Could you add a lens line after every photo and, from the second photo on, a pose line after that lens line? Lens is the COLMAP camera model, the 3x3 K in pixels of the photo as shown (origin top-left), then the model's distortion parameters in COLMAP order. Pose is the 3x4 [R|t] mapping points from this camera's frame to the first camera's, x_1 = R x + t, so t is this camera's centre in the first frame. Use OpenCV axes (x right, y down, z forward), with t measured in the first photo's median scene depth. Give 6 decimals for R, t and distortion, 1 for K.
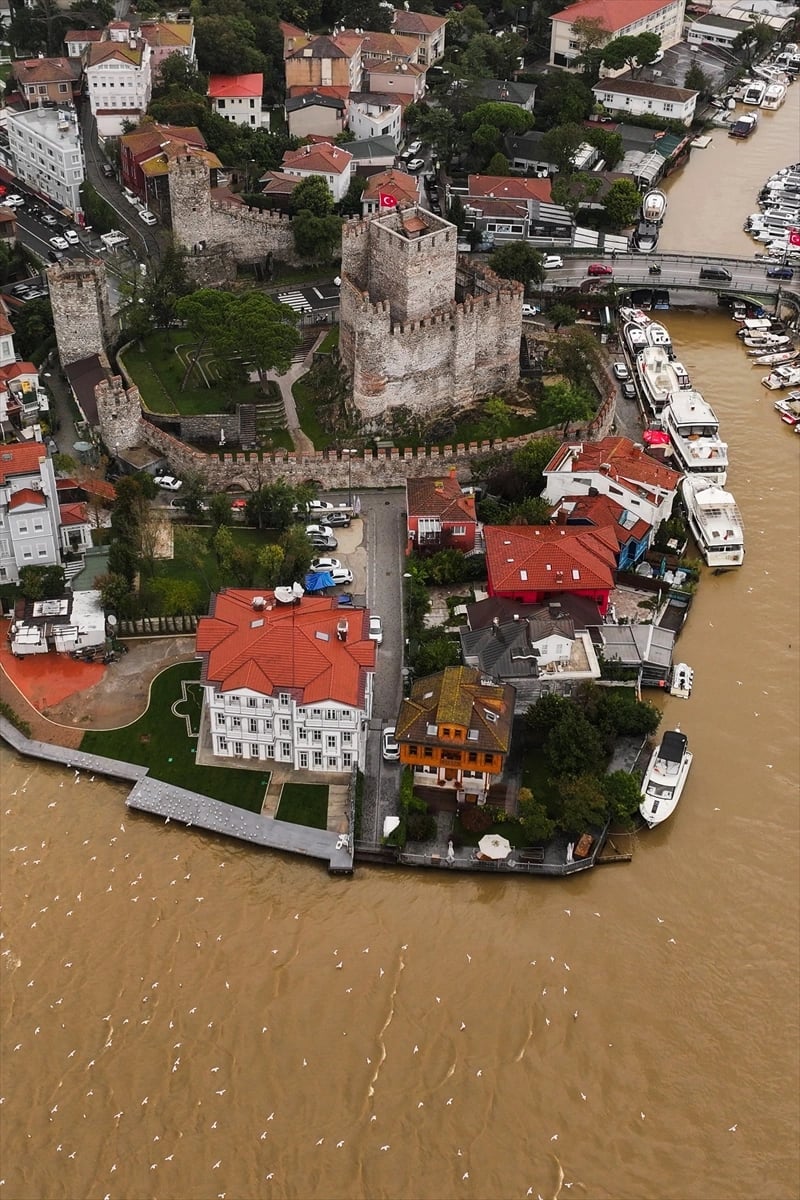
lens RADIAL K [[1501.6, 0, 366.2], [0, 1501.6, 585.4], [0, 0, 1]] dist [0.013360, 0.000000]
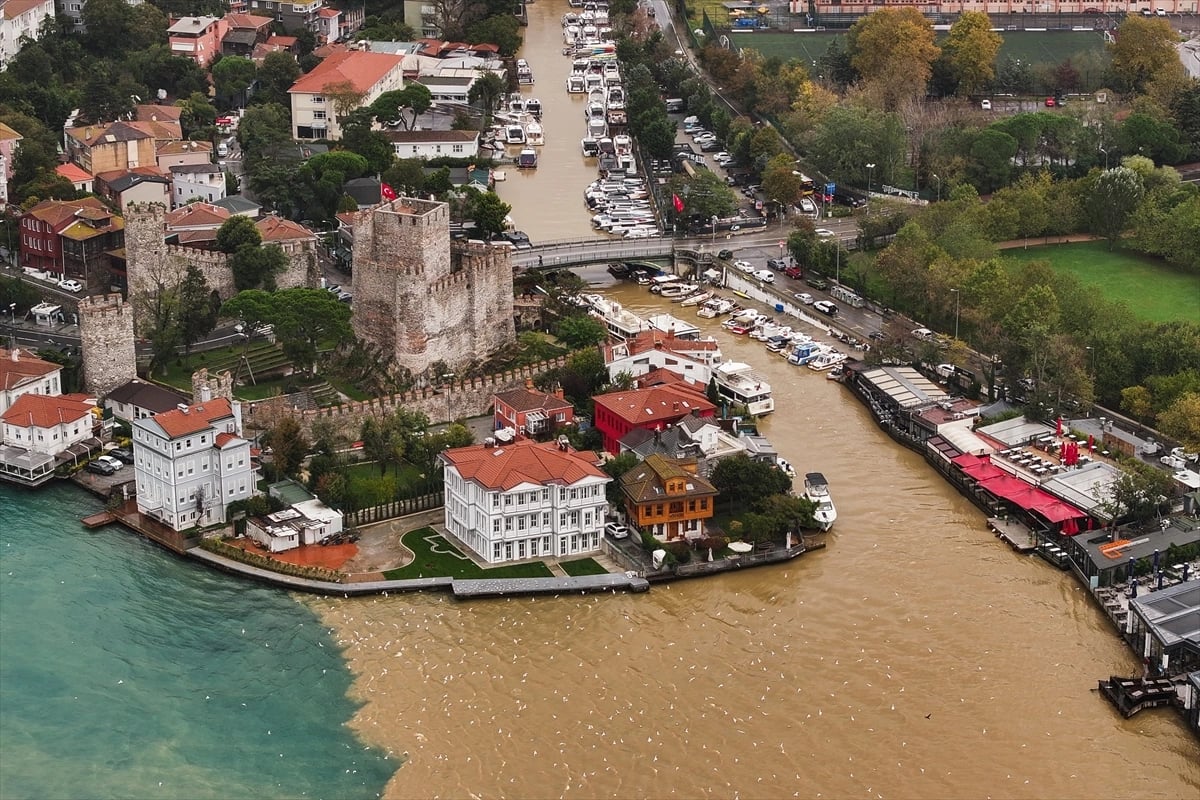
lens RADIAL K [[2848.4, 0, 603.8], [0, 2848.4, 403.9], [0, 0, 1]] dist [-0.176400, 0.000000]
pose [[0.890491, -0.162111, 0.425142, -0.764945], [0.284216, 0.927843, -0.241515, 0.449537], [-0.355313, 0.335899, 0.872310, -0.857212]]
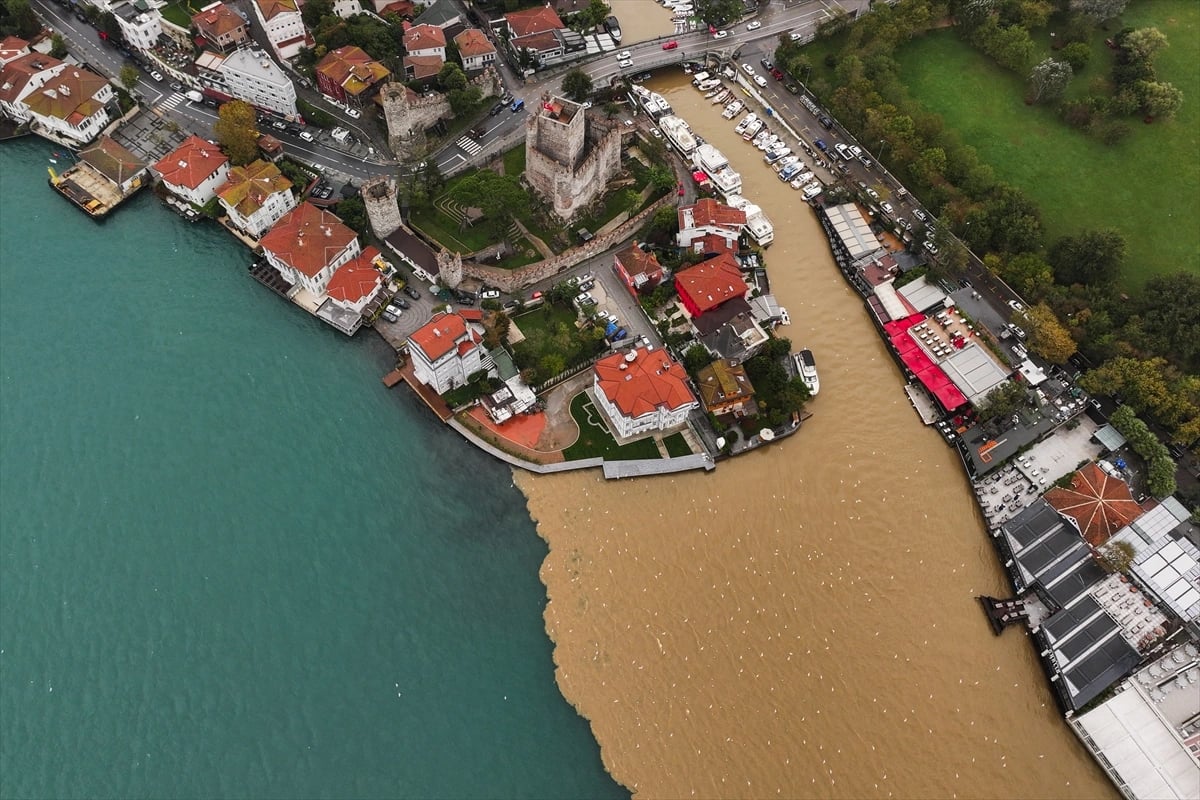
lens RADIAL K [[998.6, 0, 588.3], [0, 998.6, 392.1], [0, 0, 1]] dist [0.009328, -0.008406]
pose [[0.889606, -0.386389, 0.243527, -0.362826], [0.277262, 0.880581, 0.384321, -0.393101], [-0.362943, -0.274373, 0.890501, -0.182499]]
